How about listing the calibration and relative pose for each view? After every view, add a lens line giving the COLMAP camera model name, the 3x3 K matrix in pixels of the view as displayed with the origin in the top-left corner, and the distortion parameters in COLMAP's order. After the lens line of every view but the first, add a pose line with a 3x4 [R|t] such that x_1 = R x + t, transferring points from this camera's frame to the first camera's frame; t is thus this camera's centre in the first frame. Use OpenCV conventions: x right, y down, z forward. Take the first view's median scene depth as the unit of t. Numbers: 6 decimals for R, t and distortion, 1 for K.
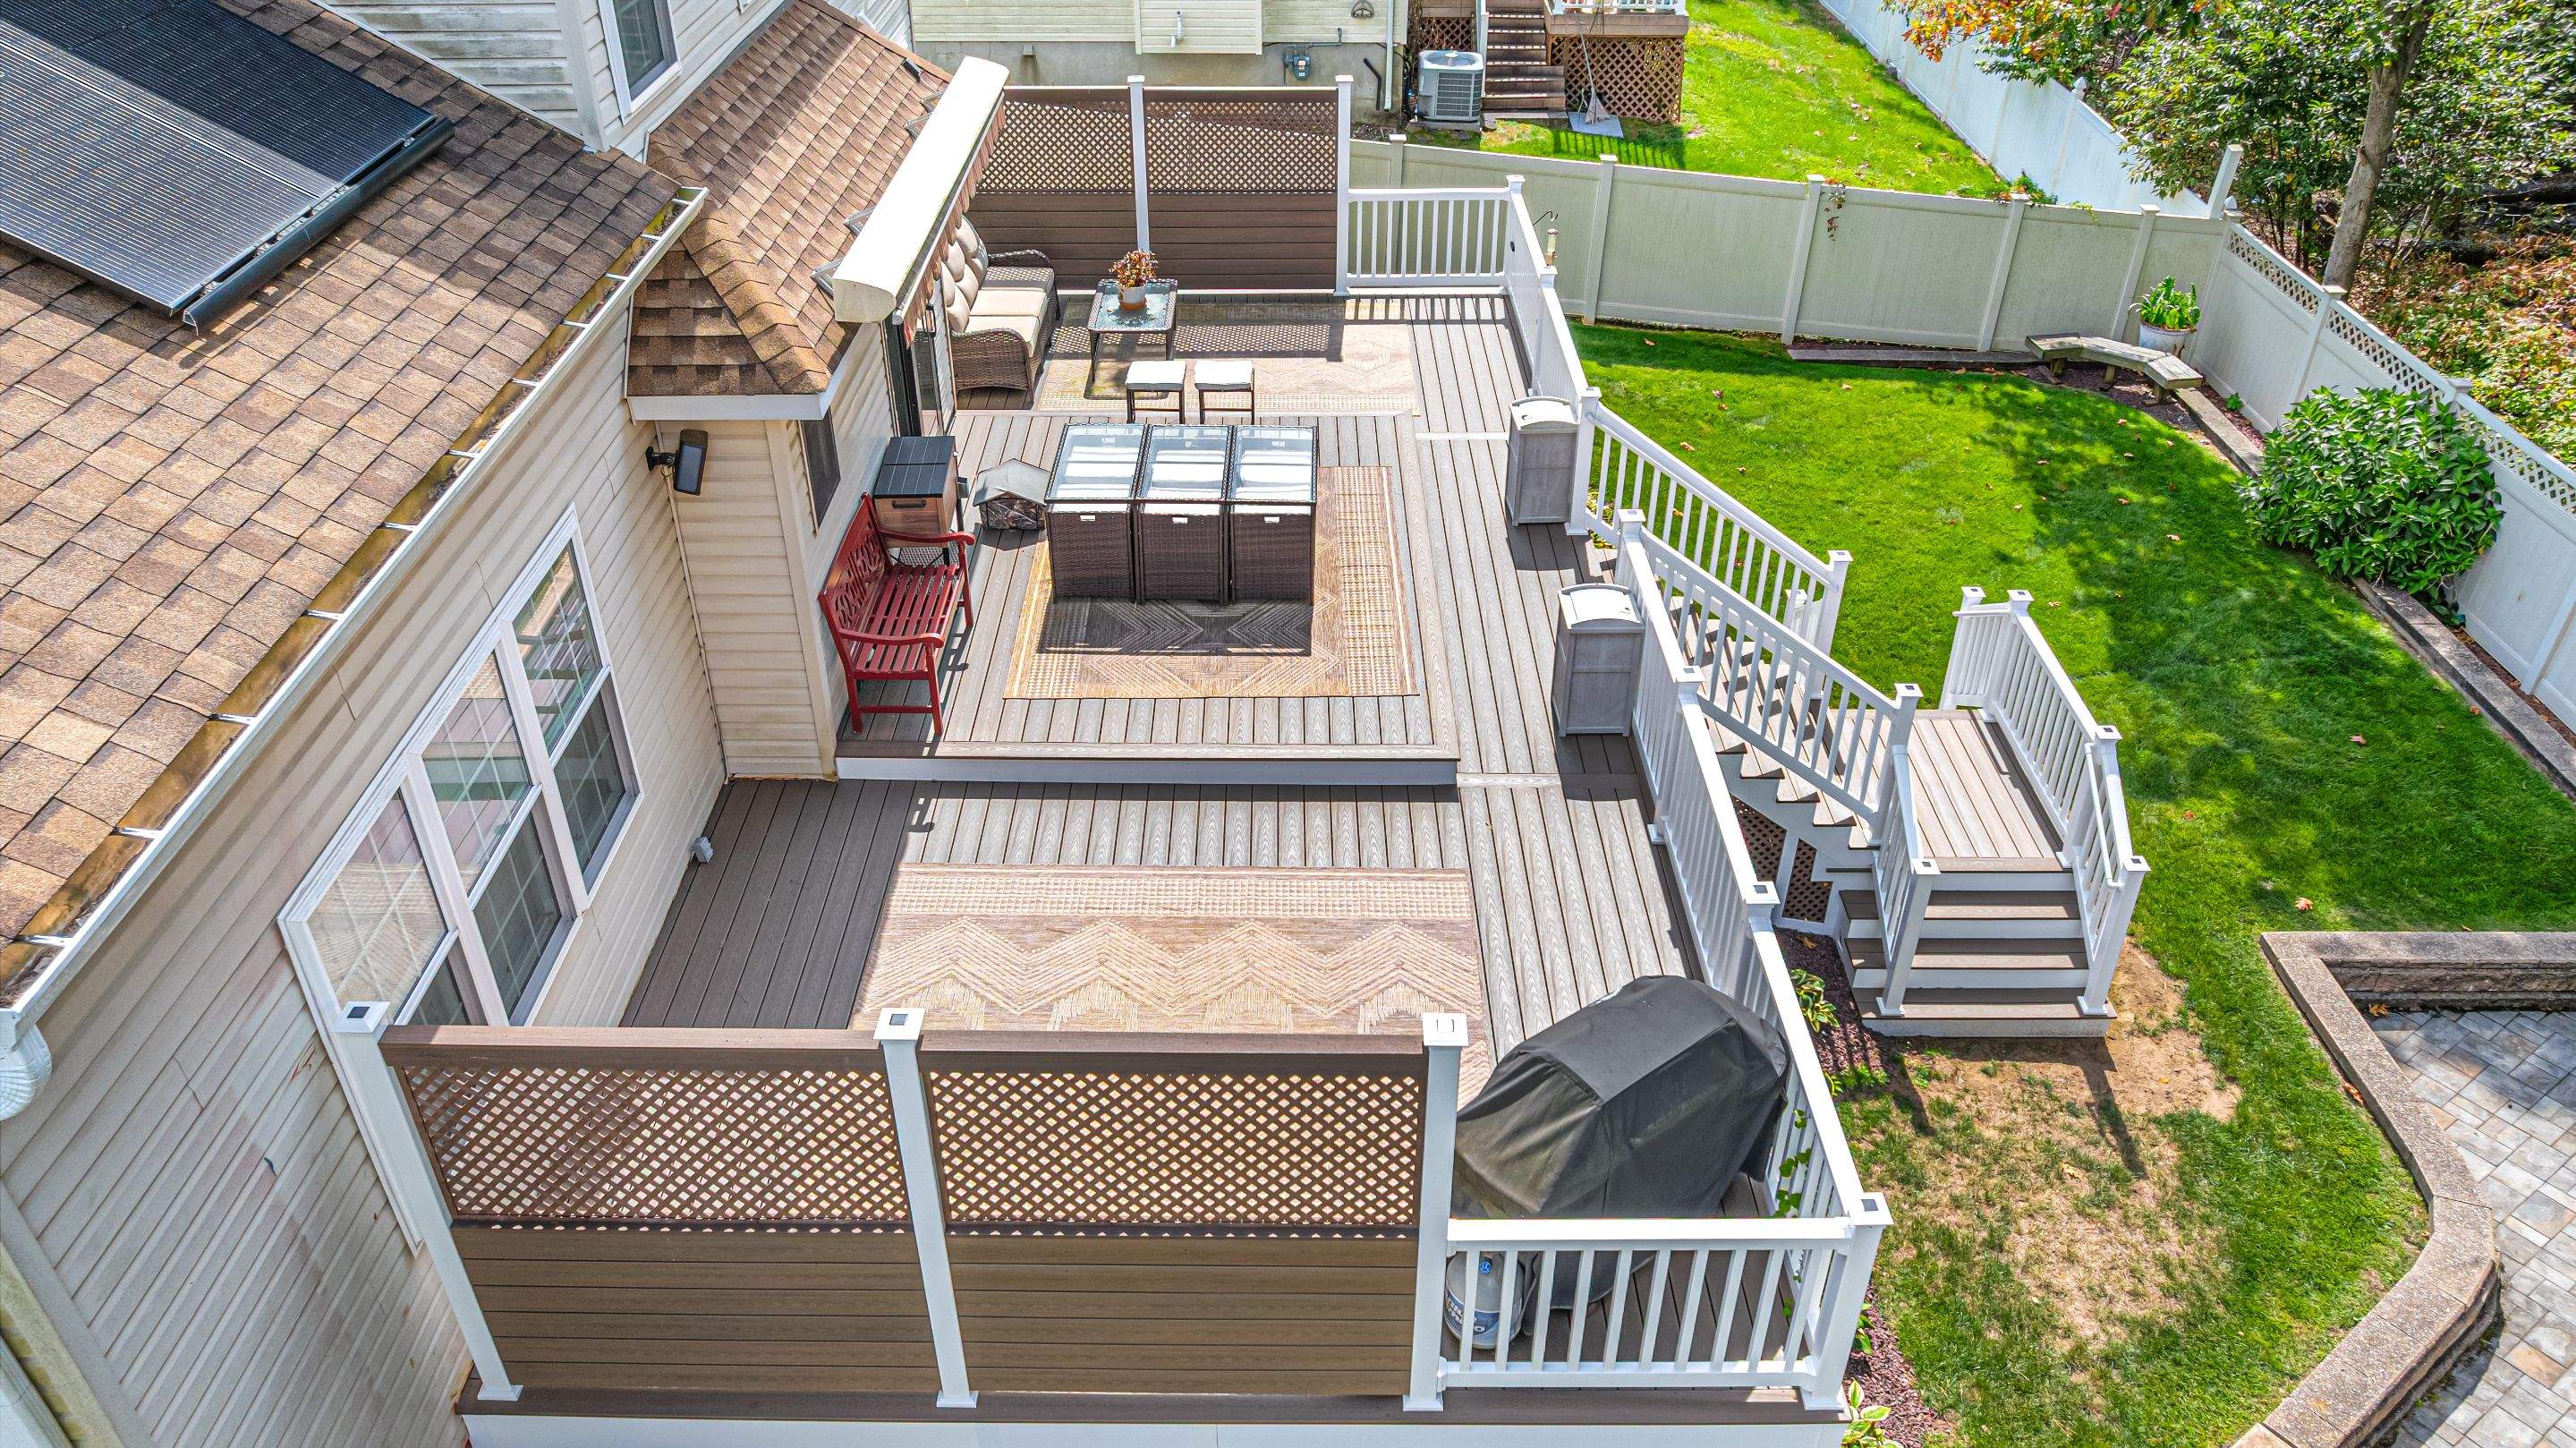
lens RADIAL K [[1819.1, 0, 1288.0], [0, 1819.1, 724.0], [0, 0, 1]] dist [-0.041862, 0.047537]
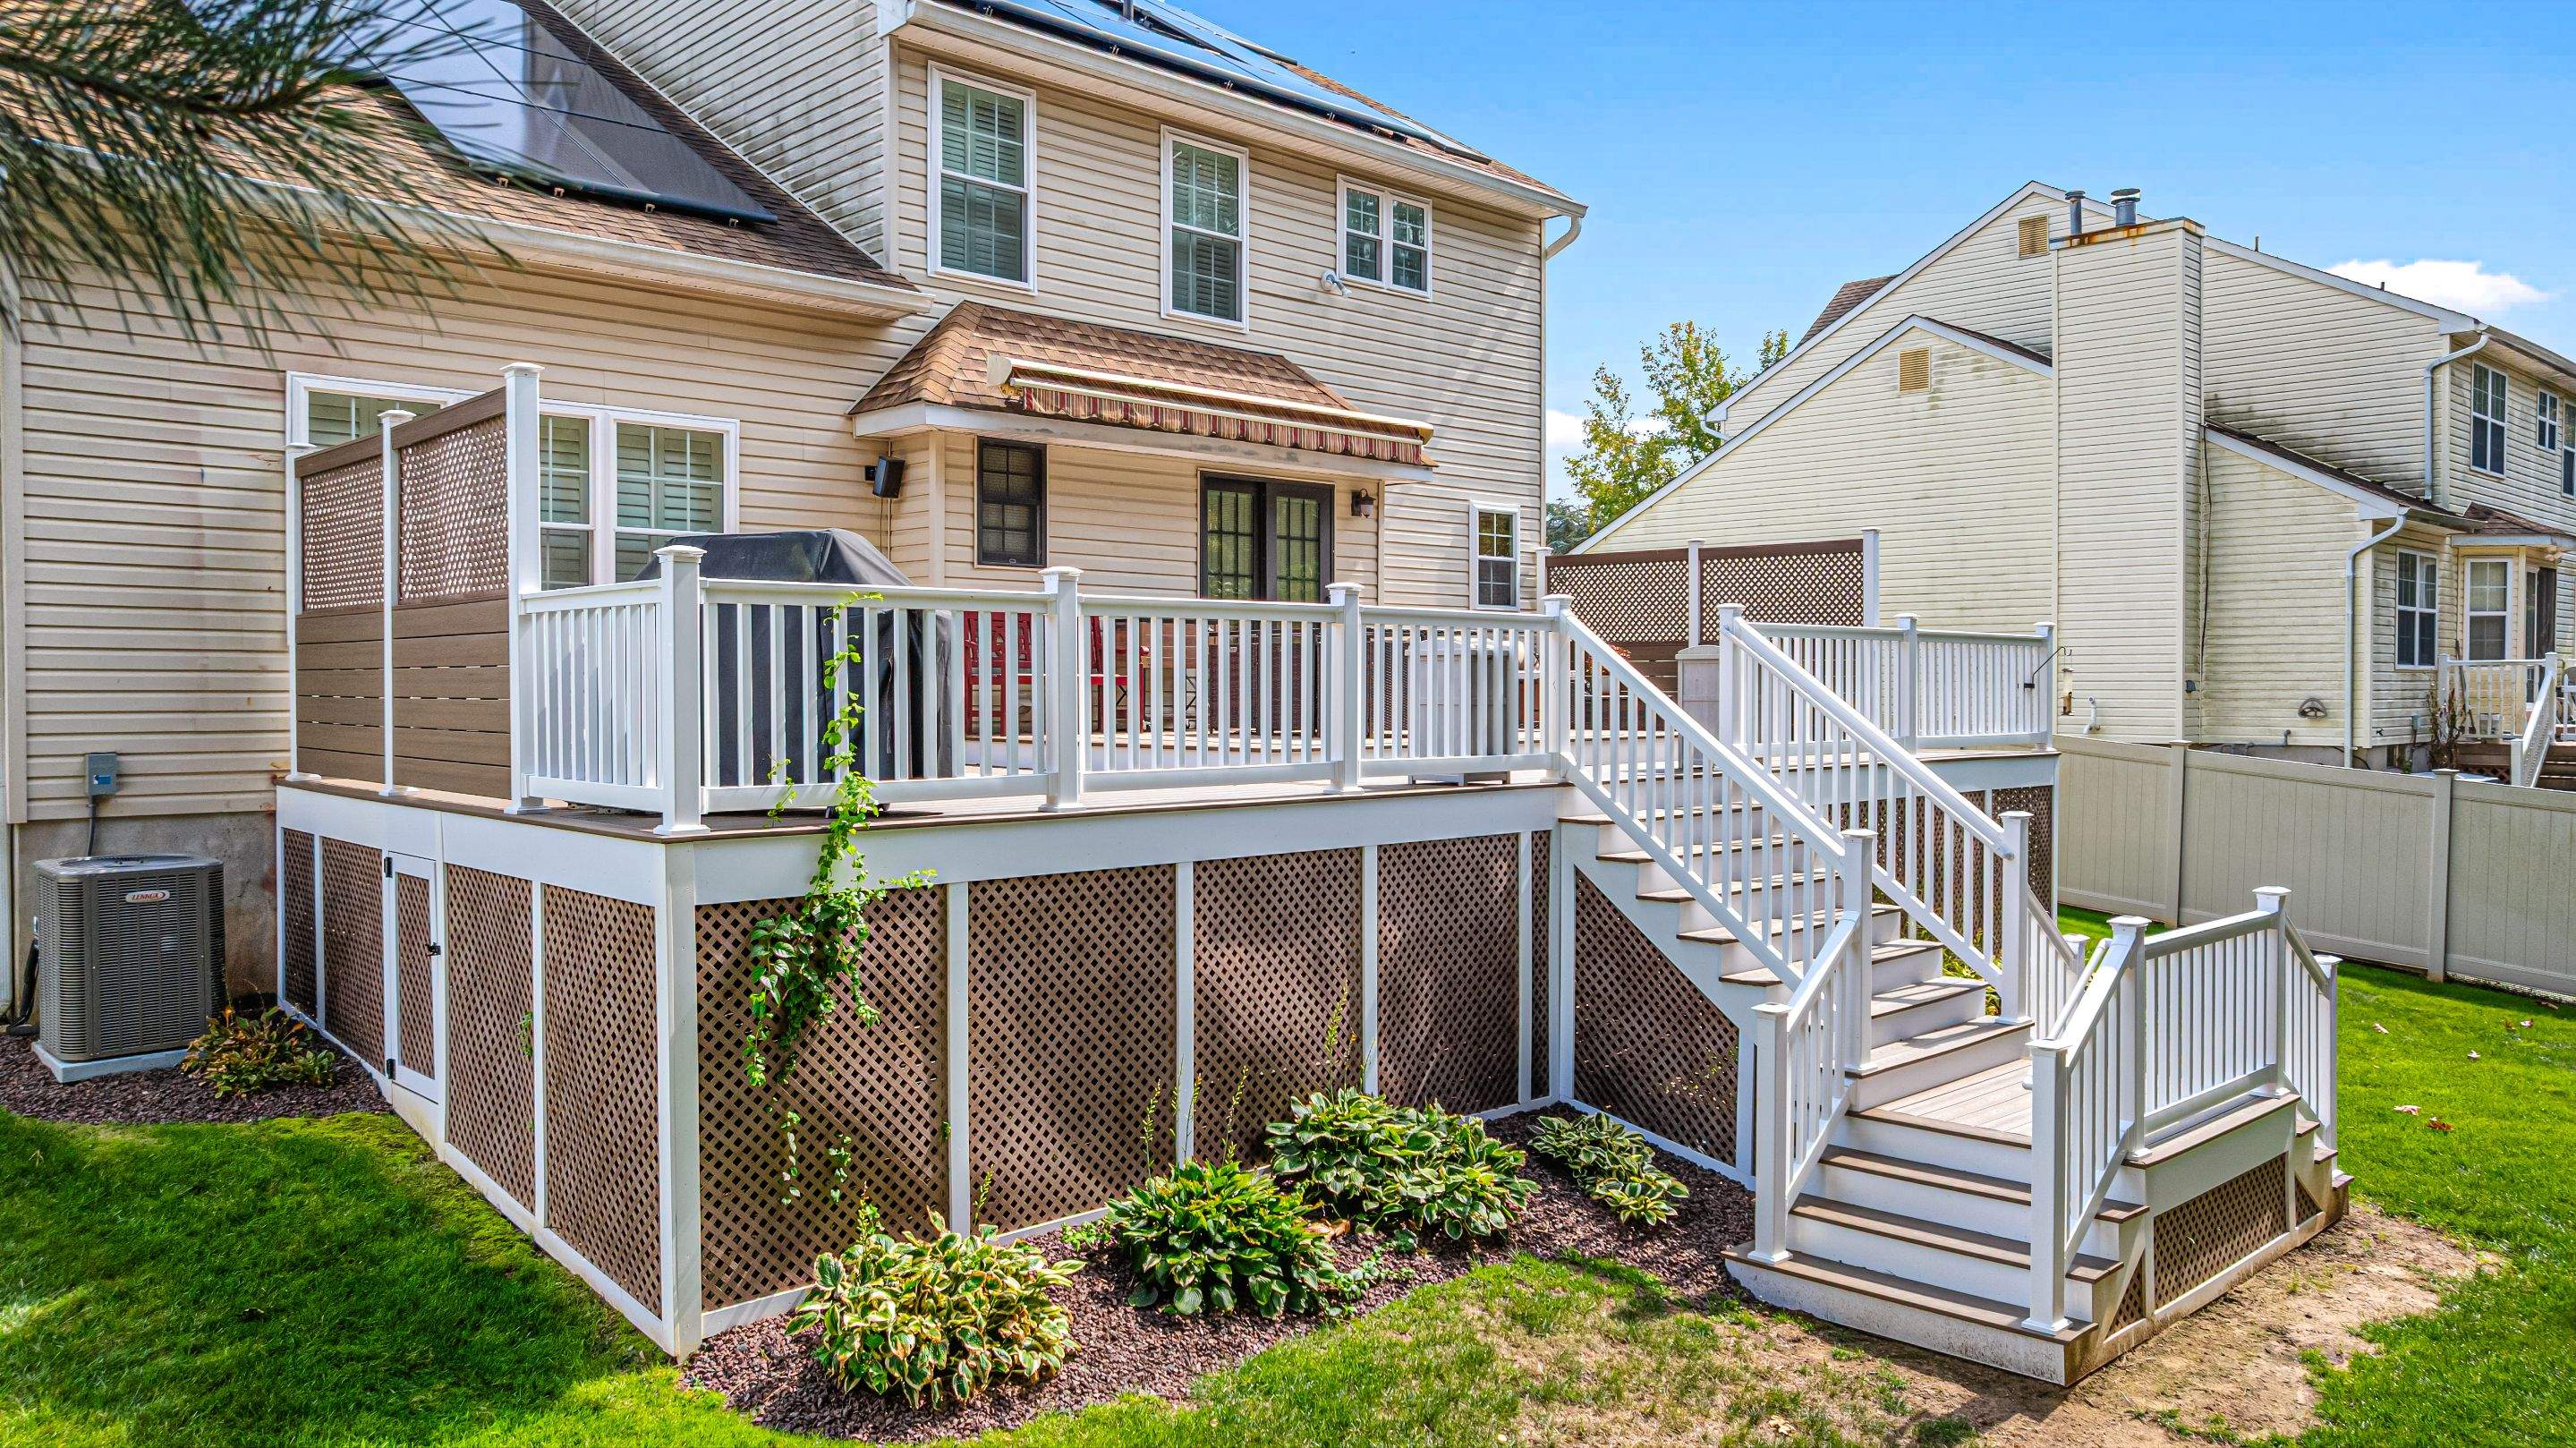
lens RADIAL K [[1819.1, 0, 1288.0], [0, 1819.1, 724.0], [0, 0, 1]] dist [-0.041862, 0.047537]
pose [[0.684611, 0.012894, -0.728795, 0.675209], [-0.409019, 0.834388, -0.369459, 0.302329], [0.603334, 0.551027, 0.576505, 0.331568]]
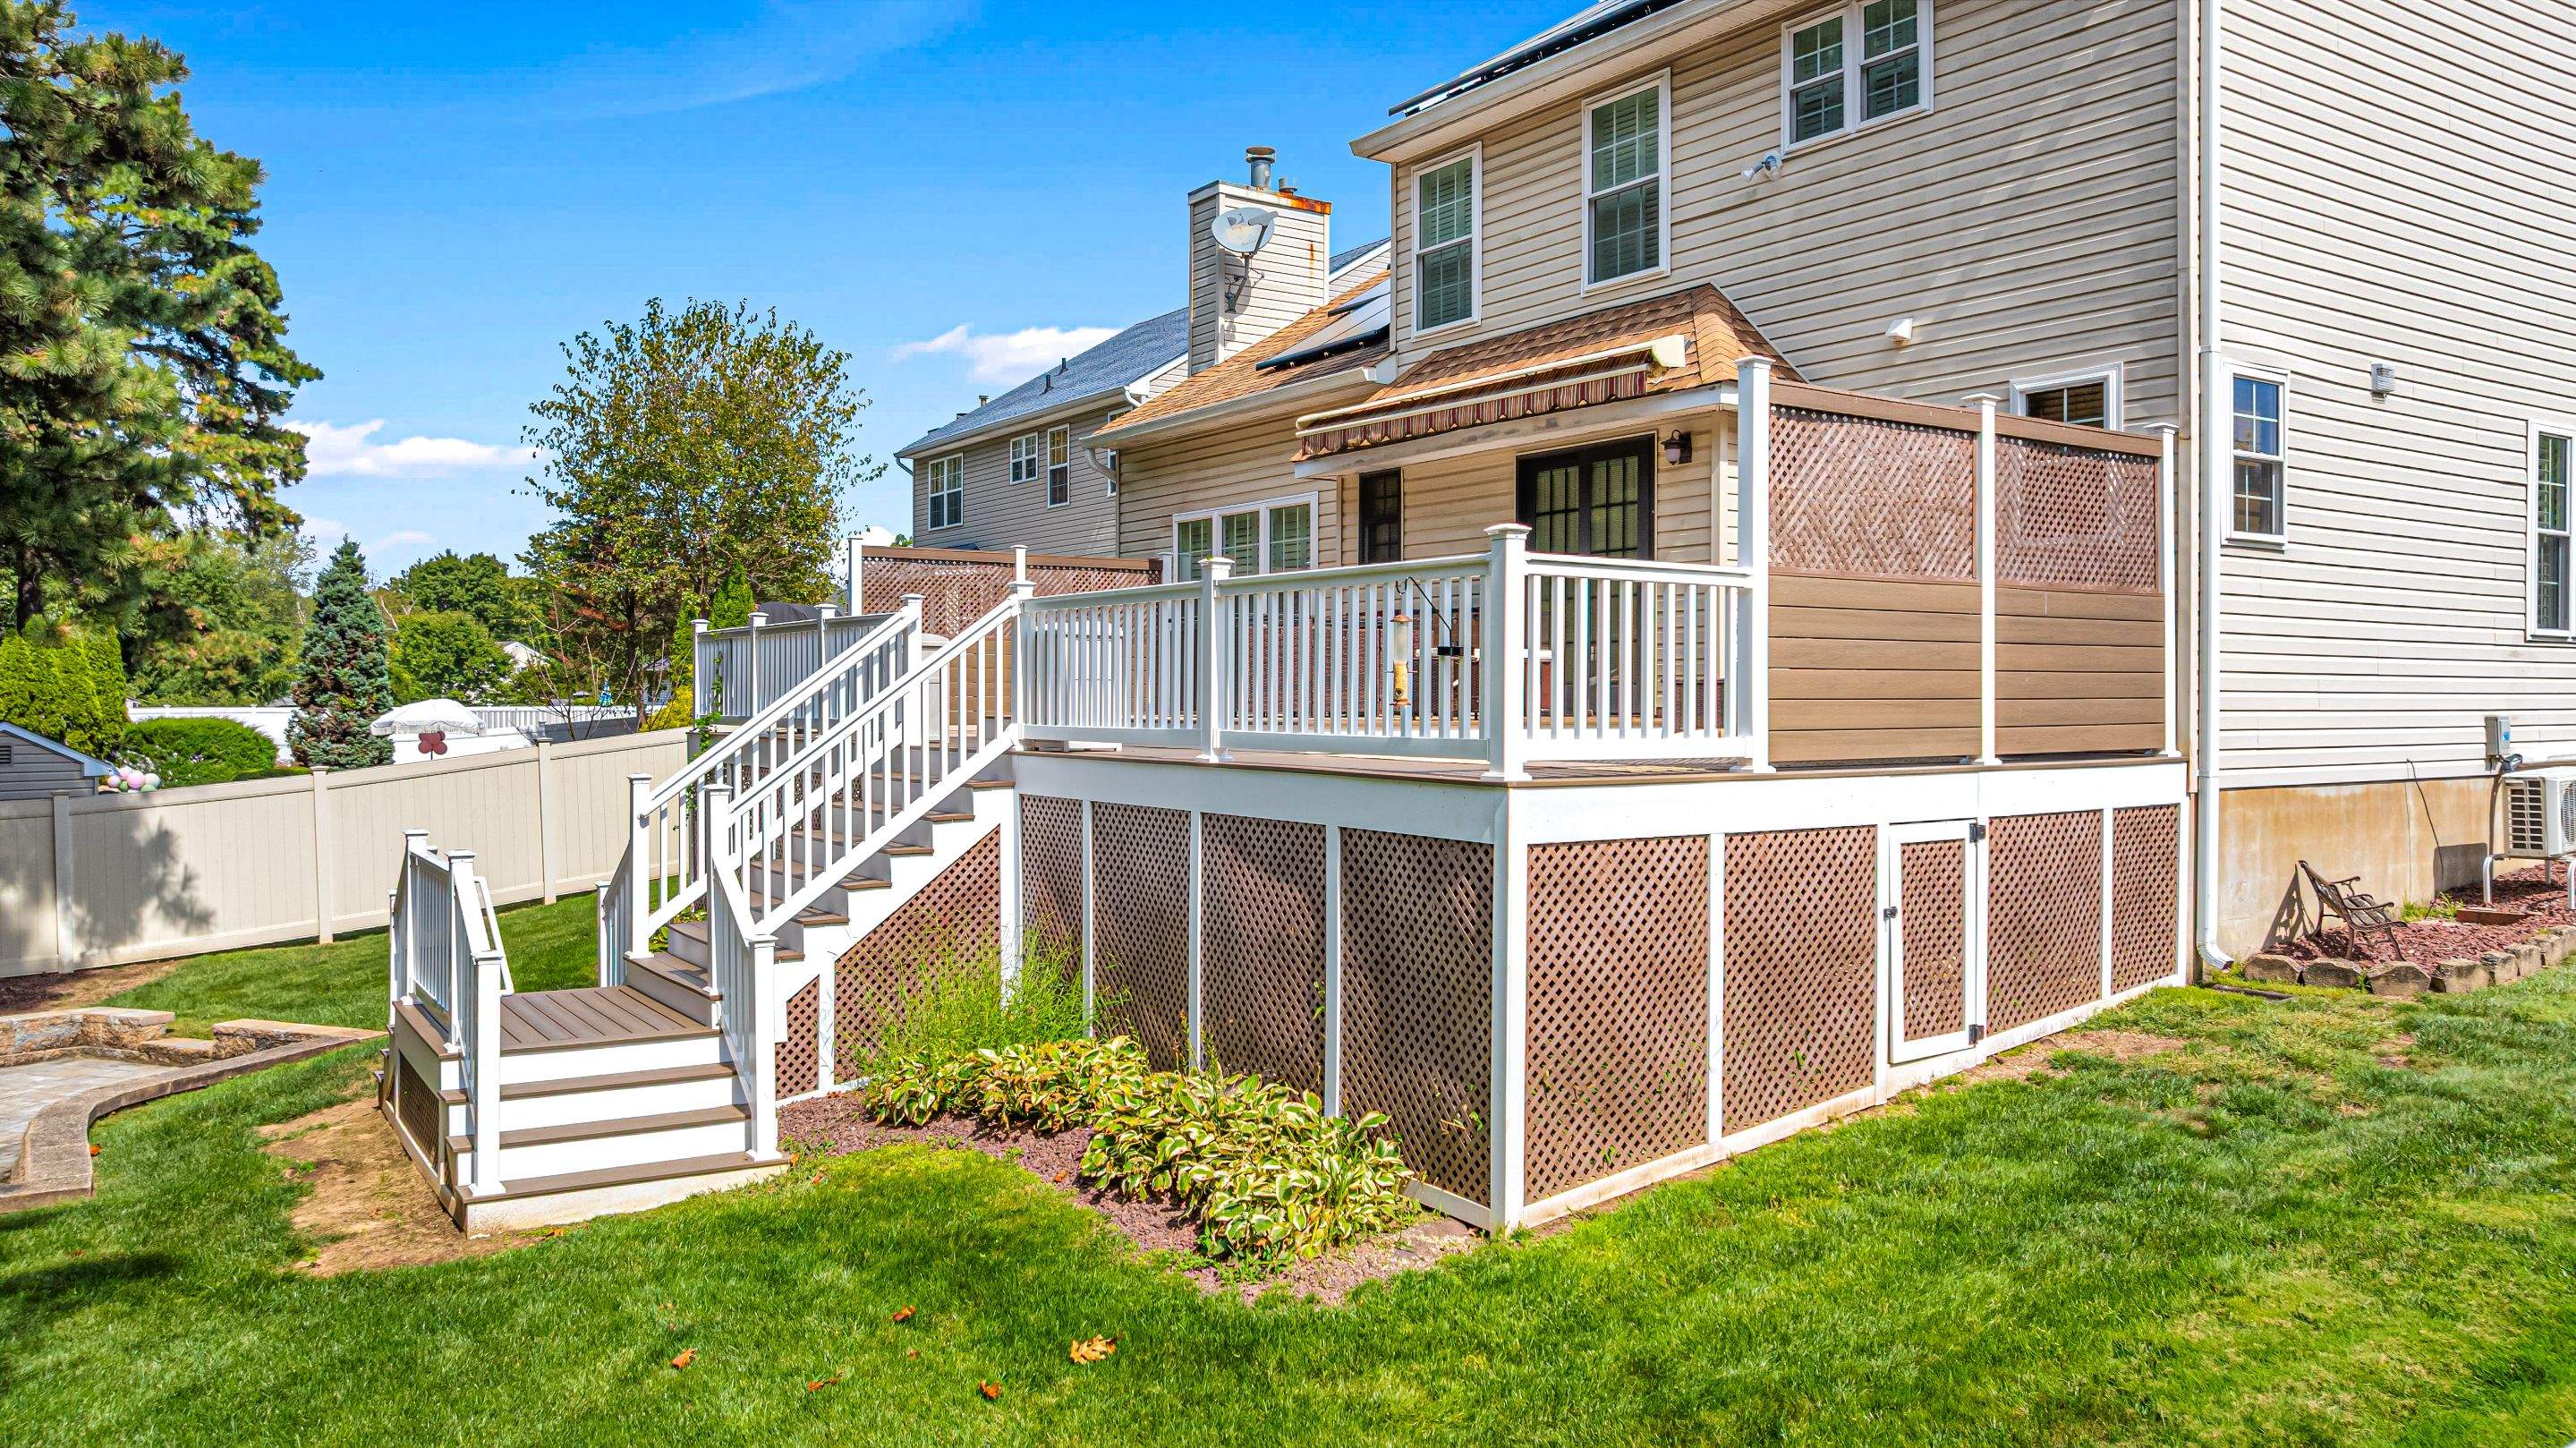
lens RADIAL K [[1819.1, 0, 1288.0], [0, 1819.1, 724.0], [0, 0, 1]] dist [-0.041862, 0.047537]
pose [[-0.839205, 0.006187, -0.543781, 0.545985], [-0.308995, 0.817414, 0.486166, -0.602996], [0.447502, 0.576018, -0.684066, 1.683314]]
